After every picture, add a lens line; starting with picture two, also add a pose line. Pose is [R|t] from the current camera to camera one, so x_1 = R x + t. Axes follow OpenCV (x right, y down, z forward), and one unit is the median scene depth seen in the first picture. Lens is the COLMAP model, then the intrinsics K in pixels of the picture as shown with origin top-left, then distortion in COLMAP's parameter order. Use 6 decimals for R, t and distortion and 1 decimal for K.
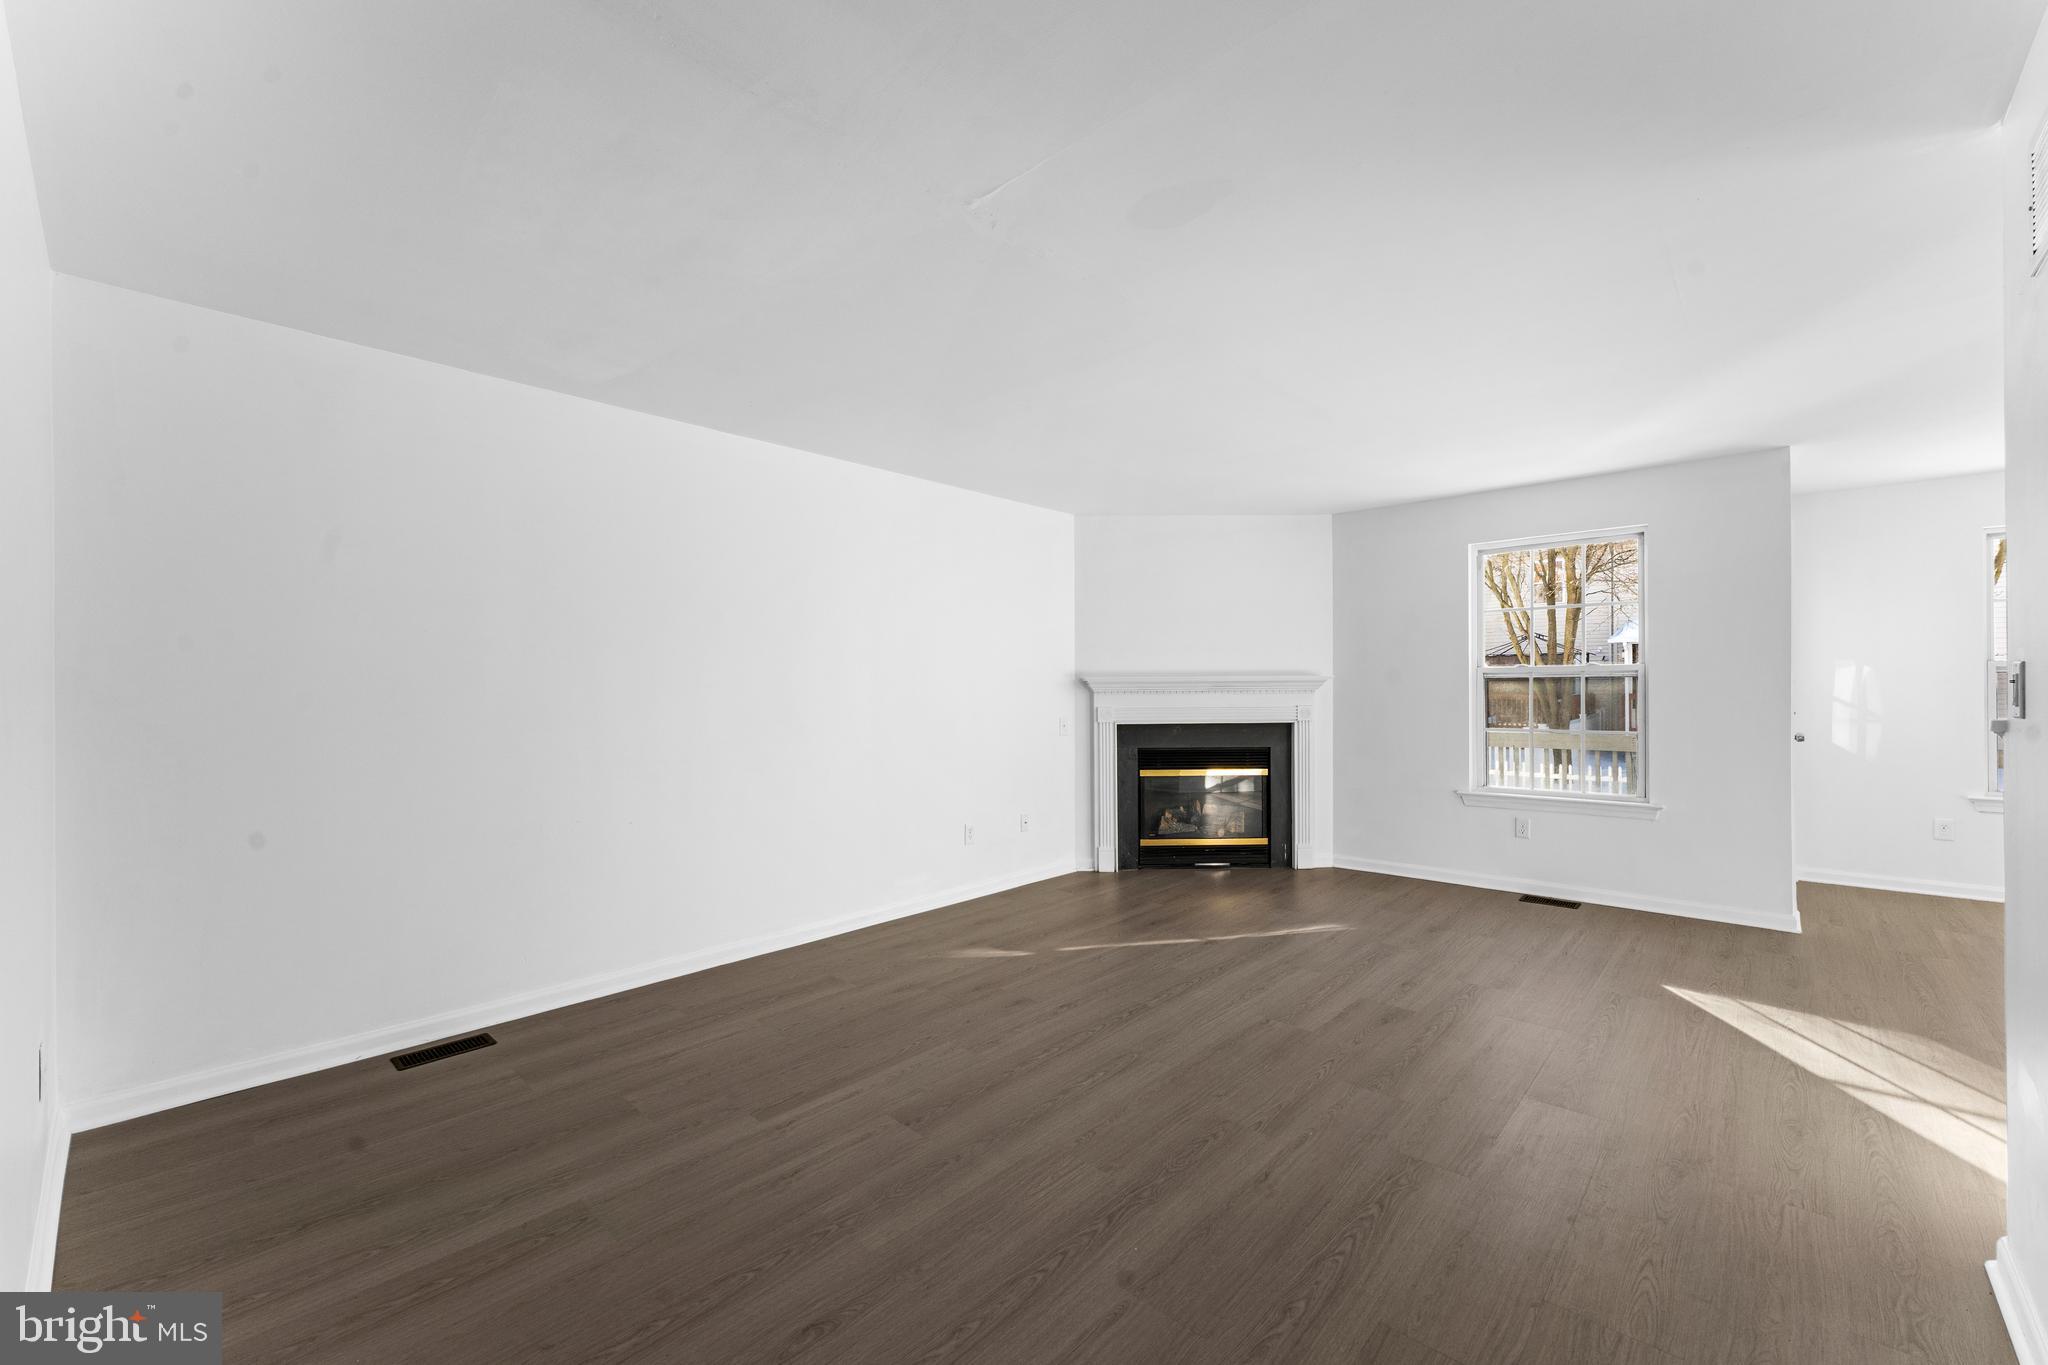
lens RADIAL K [[827.2, 0, 1019.8], [0, 827.2, 687.4], [0, 0, 1]] dist [-0.001136, 0.000146]
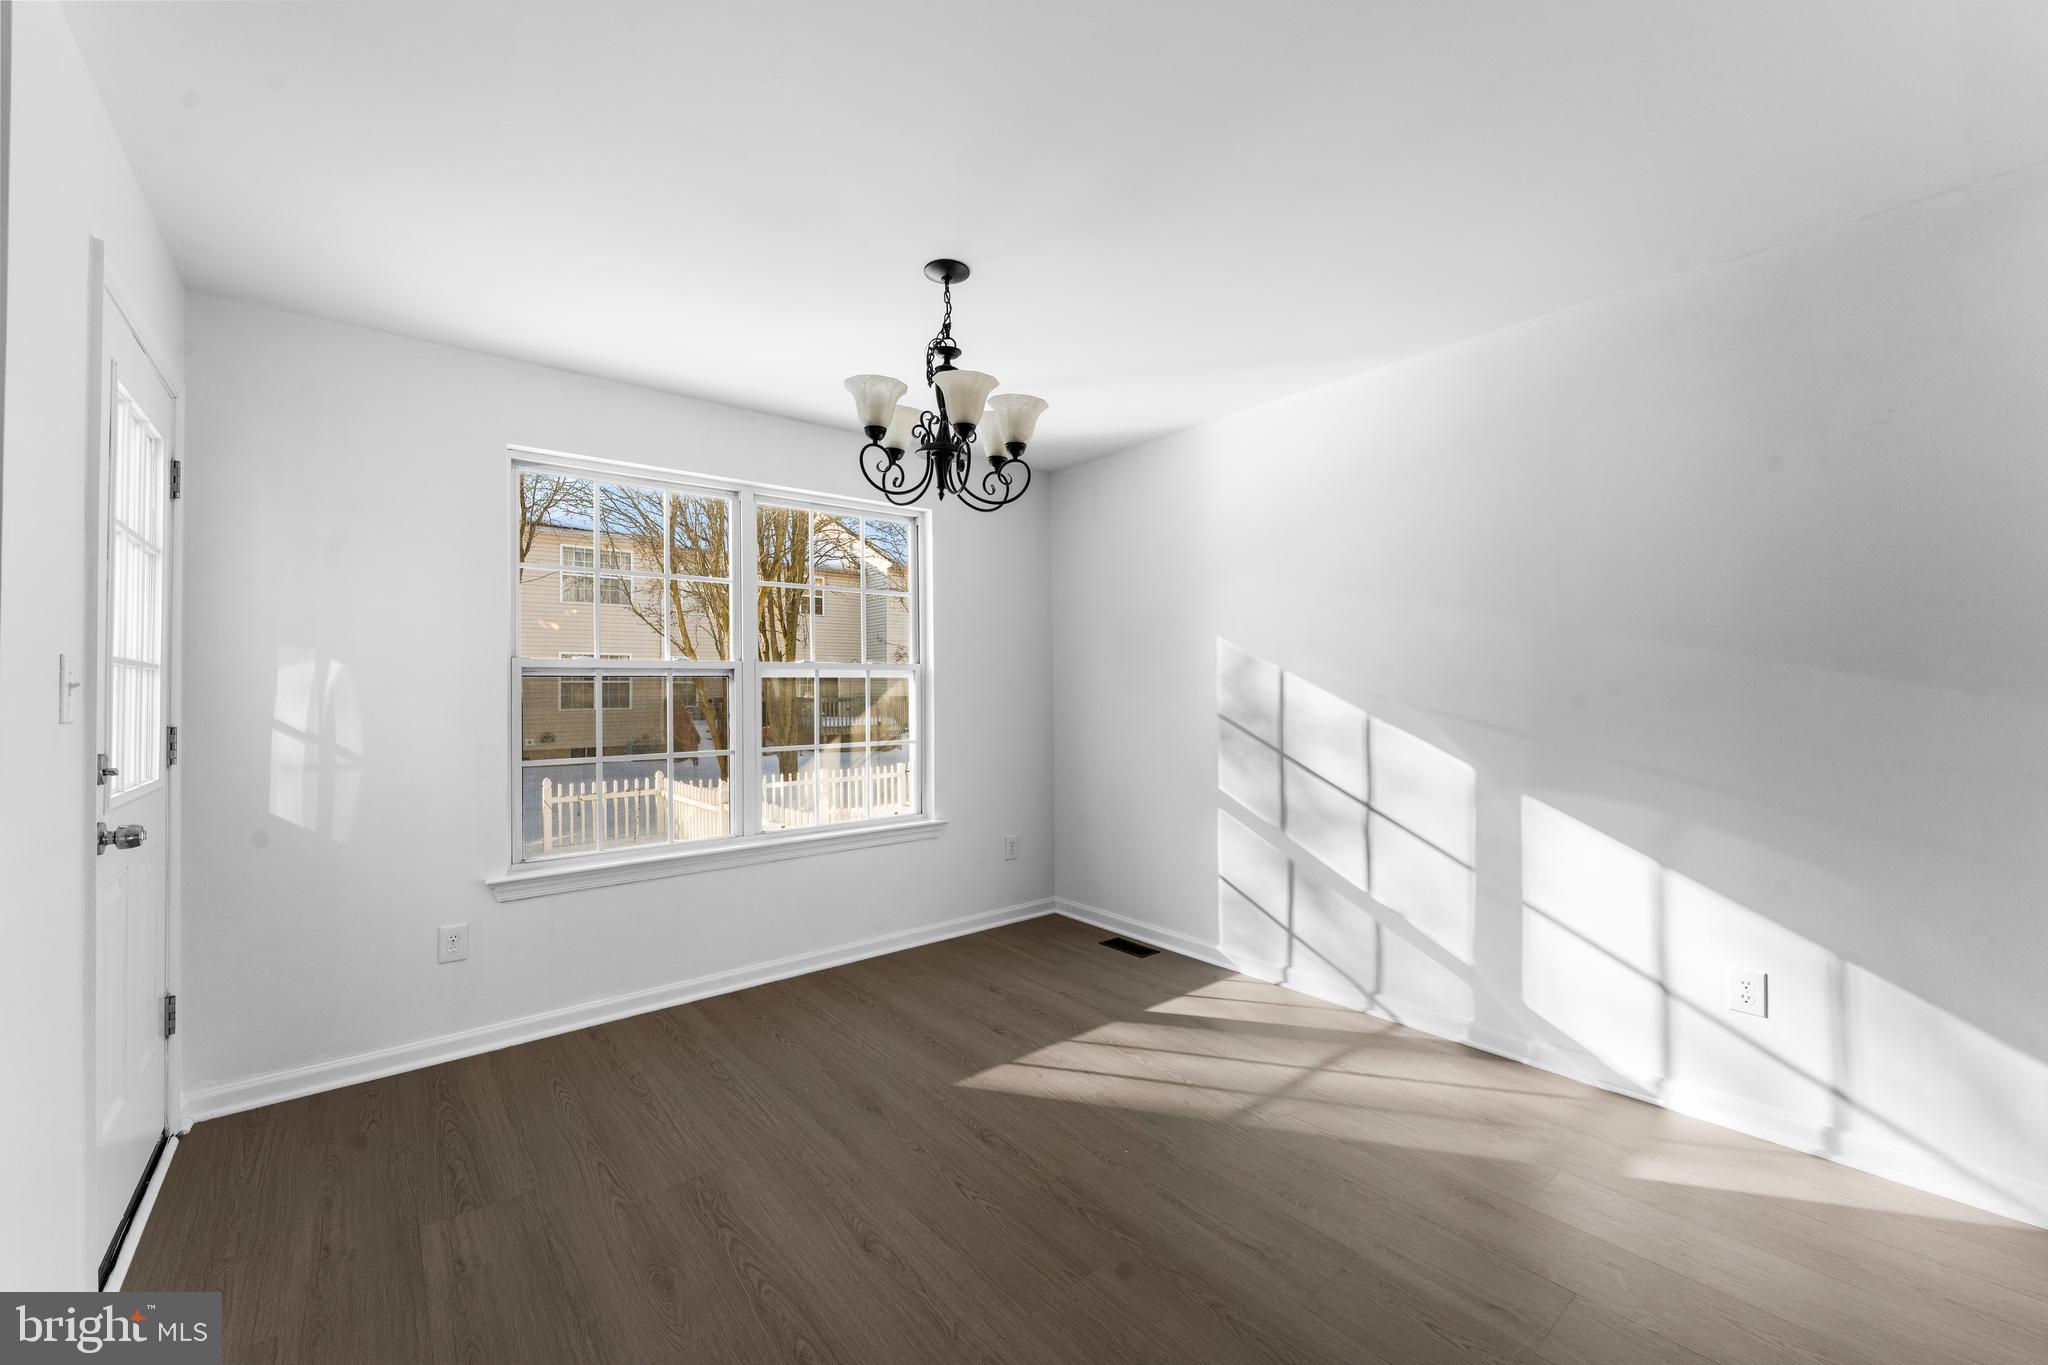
lens RADIAL K [[818.4, 0, 1021.6], [0, 818.4, 679.0], [0, 0, 1]] dist [0.002323, 0.000309]
pose [[0.138215, 0.017767, 0.990243, 0.510831], [0.005772, 0.999808, -0.018744, -0.001113], [-0.990385, 0.008307, 0.138086, 0.445402]]
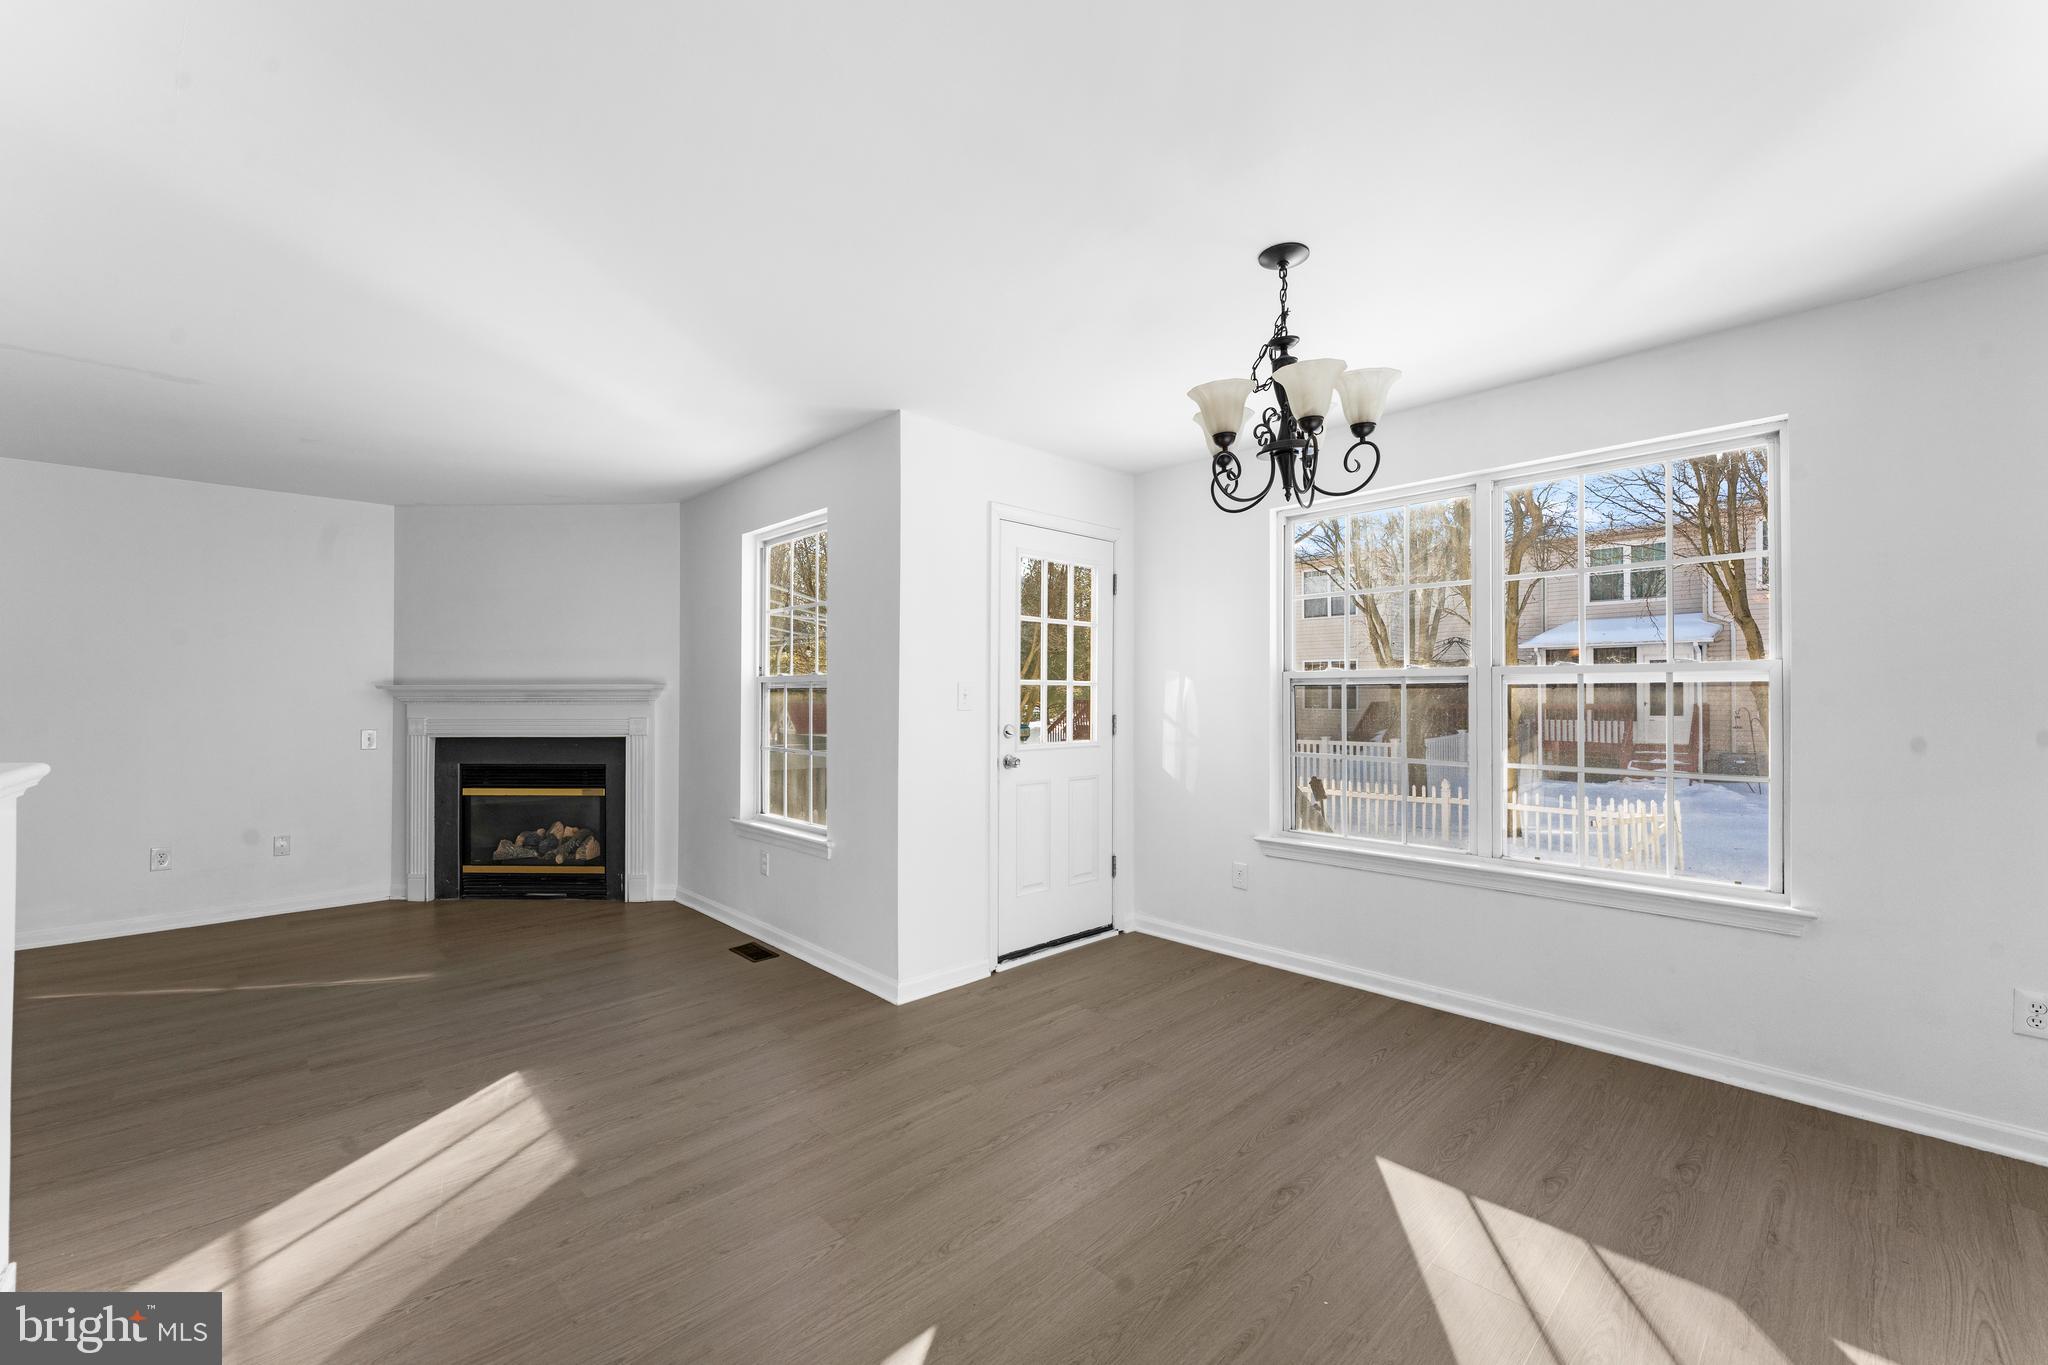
lens RADIAL K [[827.2, 0, 1019.8], [0, 827.2, 687.4], [0, 0, 1]] dist [-0.001136, 0.000146]
pose [[0.997870, 0.006083, -0.064947, 0.811694], [-0.006687, 0.999936, -0.009082, -0.005634], [0.064887, 0.009497, 0.997847, 0.140881]]
